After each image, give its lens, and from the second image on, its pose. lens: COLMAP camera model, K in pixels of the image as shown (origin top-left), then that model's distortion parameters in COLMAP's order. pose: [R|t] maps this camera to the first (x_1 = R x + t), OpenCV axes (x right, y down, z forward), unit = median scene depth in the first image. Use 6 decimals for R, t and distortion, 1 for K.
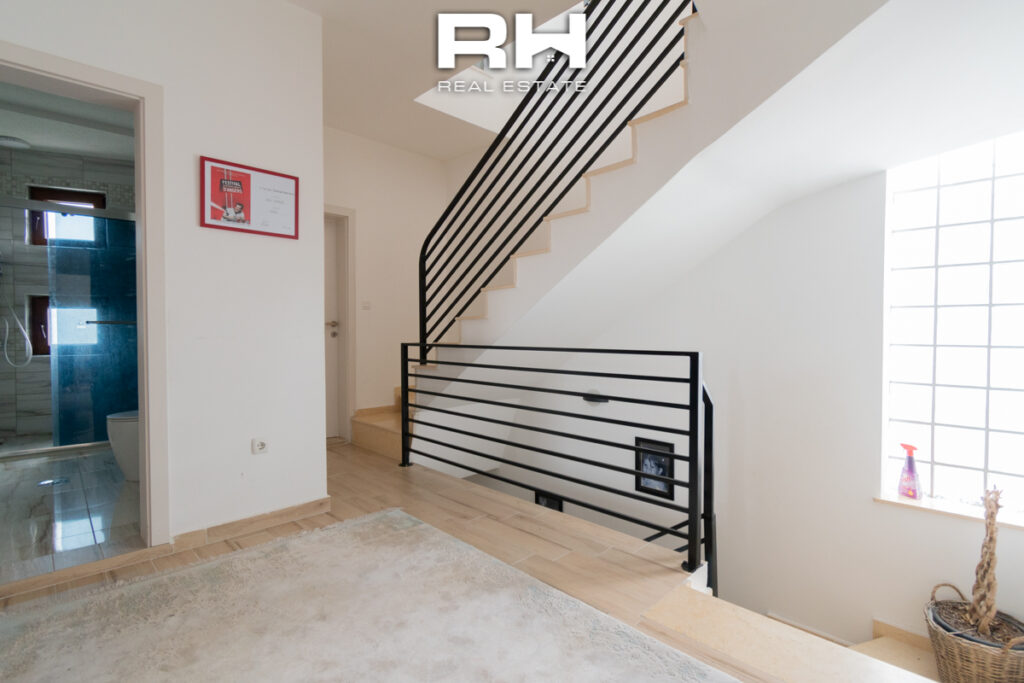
lens RADIAL K [[502.4, 0, 508.2], [0, 502.4, 345.0], [0, 0, 1]] dist [-0.003816, -0.000787]
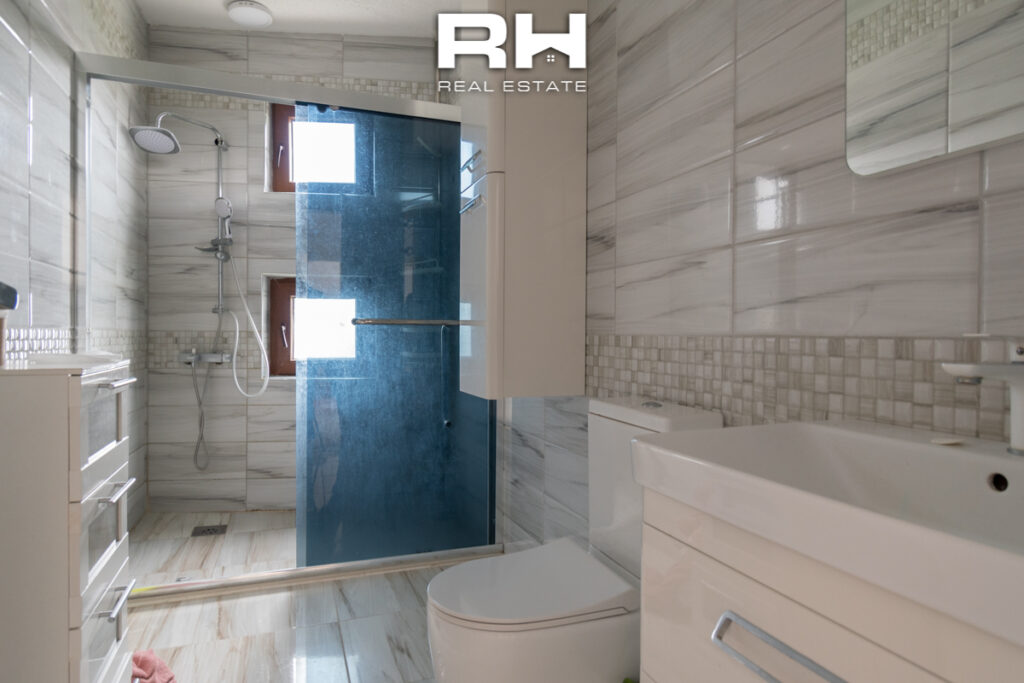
lens RADIAL K [[555.9, 0, 514.4], [0, 555.9, 334.4], [0, 0, 1]] dist [-0.003526, -0.001665]
pose [[0.935183, 0.008590, -0.354061, -0.447644], [-0.013256, 0.999854, -0.010755, -0.026521], [0.353917, 0.014751, 0.935161, 0.486565]]
